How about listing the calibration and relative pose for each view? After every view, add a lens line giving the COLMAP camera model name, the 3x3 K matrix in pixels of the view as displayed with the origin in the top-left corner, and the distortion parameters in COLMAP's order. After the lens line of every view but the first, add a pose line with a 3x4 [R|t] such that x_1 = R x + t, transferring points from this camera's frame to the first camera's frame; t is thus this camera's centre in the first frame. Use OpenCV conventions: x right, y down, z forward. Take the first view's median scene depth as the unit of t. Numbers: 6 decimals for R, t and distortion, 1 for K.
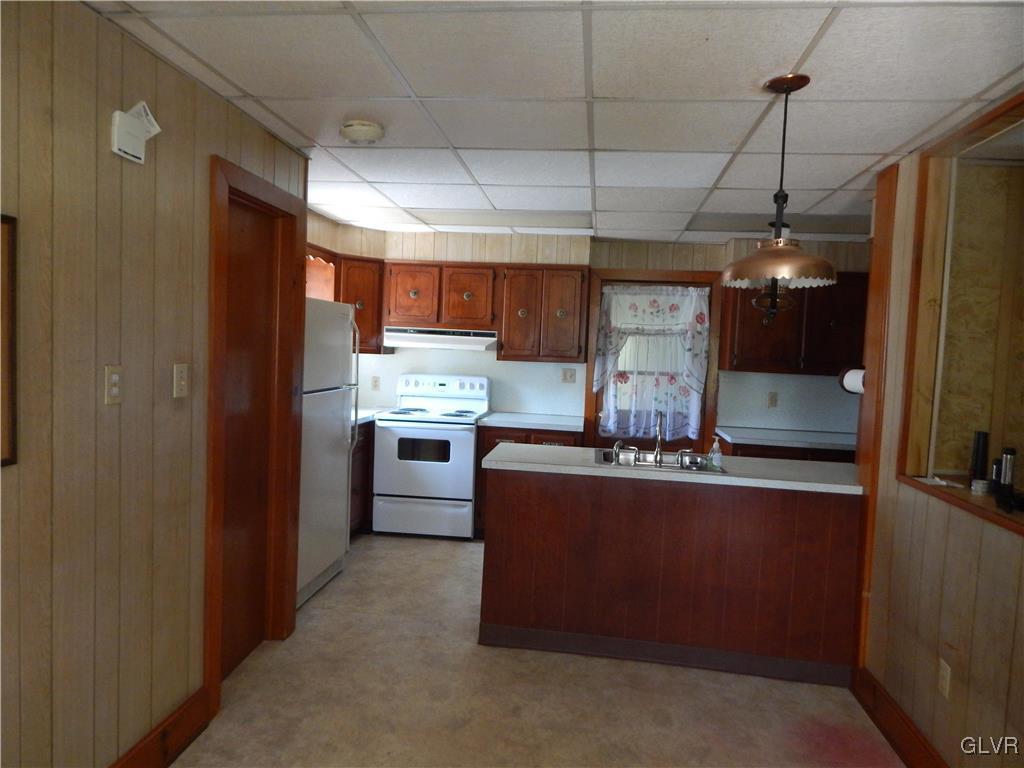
lens RADIAL K [[672.3, 0, 517.0], [0, 672.3, 381.8], [0, 0, 1]] dist [0.005202, -0.002529]
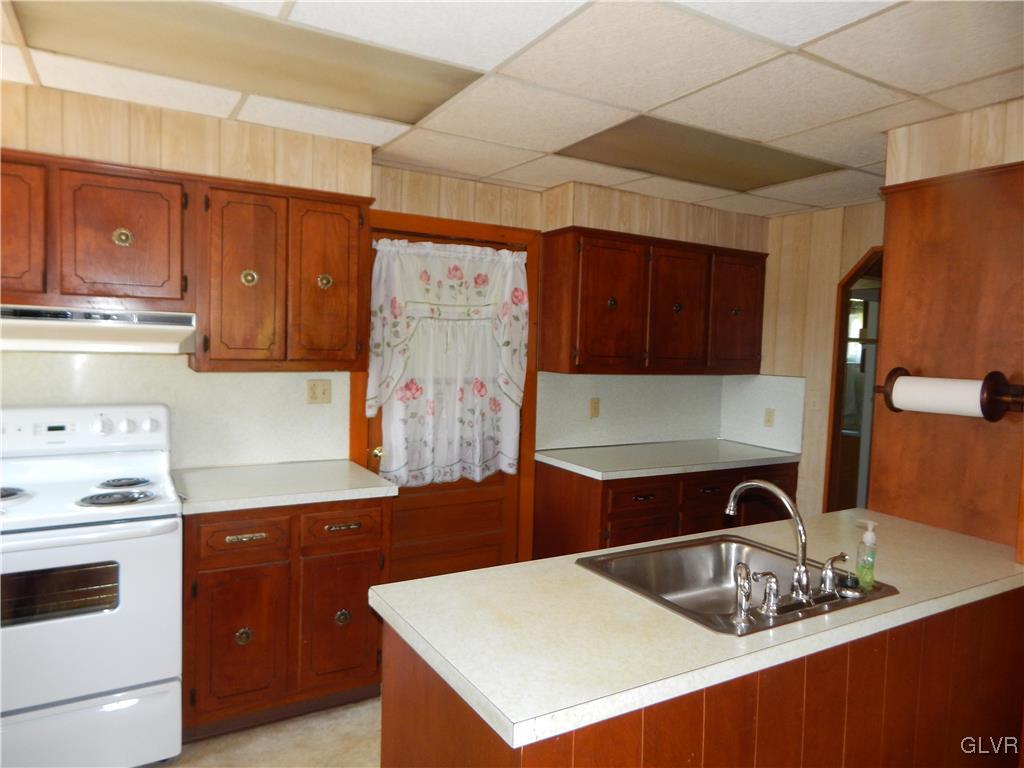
lens RADIAL K [[672.3, 0, 517.0], [0, 672.3, 381.8], [0, 0, 1]] dist [0.005202, -0.002529]
pose [[0.797051, -0.053151, 0.601569, -0.140153], [0.038165, 0.998562, 0.037660, -0.033982], [-0.602706, -0.007059, 0.797932, 0.454264]]
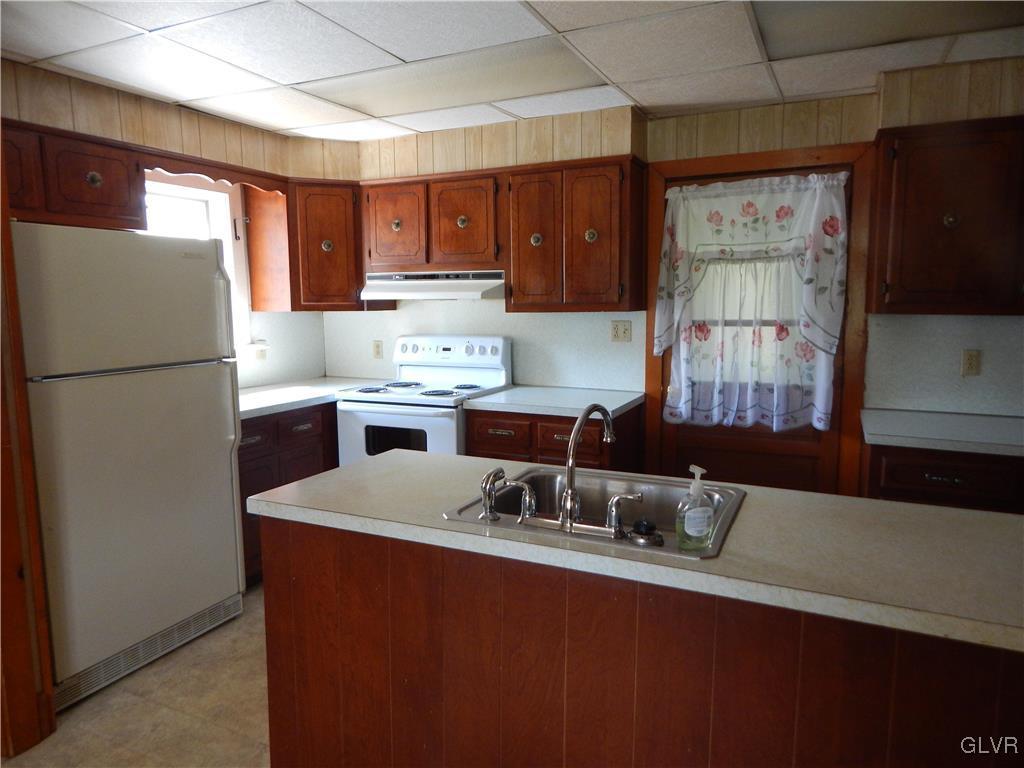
lens RADIAL K [[670.1, 0, 512.0], [0, 670.1, 384.0], [0, 0, 1]] dist [-0.004500, -0.001227]
pose [[0.947015, -0.007977, -0.321090, 0.194538], [0.030612, 0.997382, 0.065508, -0.003605], [0.319726, -0.071866, 0.944781, 0.345115]]
